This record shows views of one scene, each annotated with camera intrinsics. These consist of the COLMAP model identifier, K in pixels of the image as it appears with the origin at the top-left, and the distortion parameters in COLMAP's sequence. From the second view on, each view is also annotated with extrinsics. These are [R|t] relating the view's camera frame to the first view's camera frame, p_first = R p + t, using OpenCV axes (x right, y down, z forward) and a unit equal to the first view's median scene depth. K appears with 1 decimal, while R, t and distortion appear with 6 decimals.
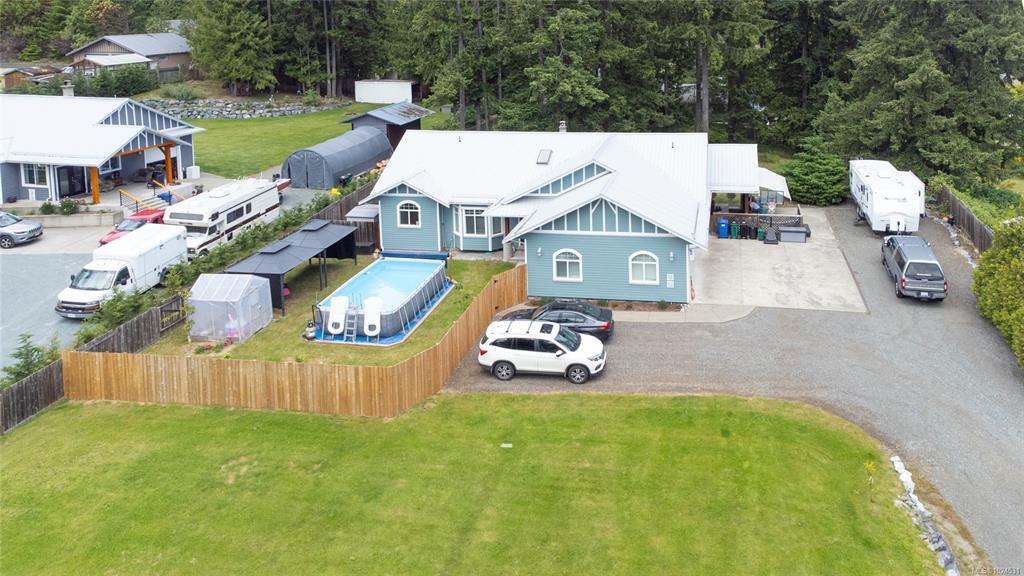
lens RADIAL K [[790.4, 0, 593.3], [0, 790.4, 106.4], [0, 0, 1]] dist [0.016523, -0.000897]
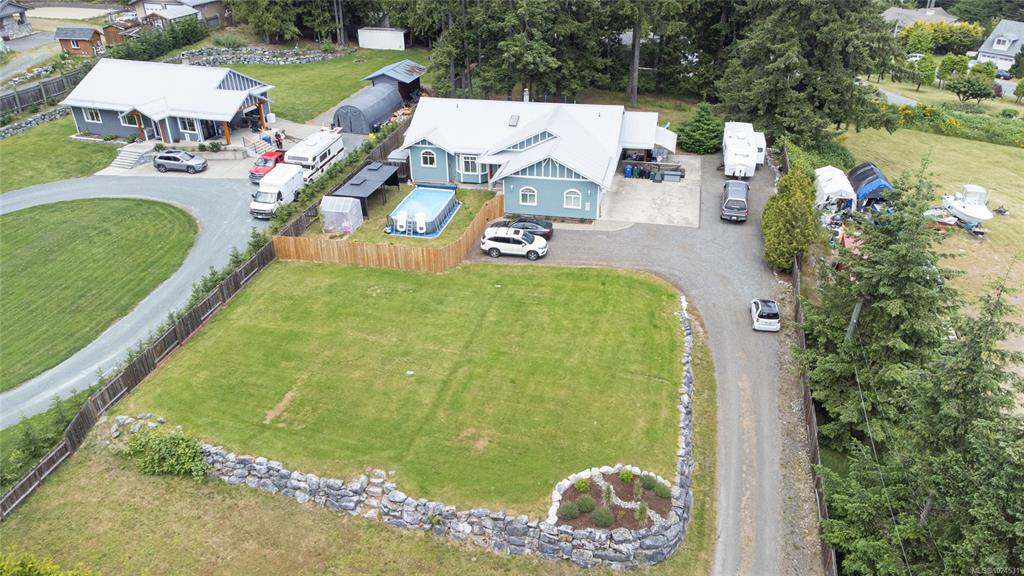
lens RADIAL K [[772.2, 0, 508.1], [0, 772.2, 288.3], [0, 0, 1]] dist [0.050636, 0.001403]
pose [[0.998264, 0.031496, -0.049766, 0.013746], [-0.012131, 0.936832, 0.349569, -0.195495], [0.057632, -0.348359, 0.935588, -0.634421]]
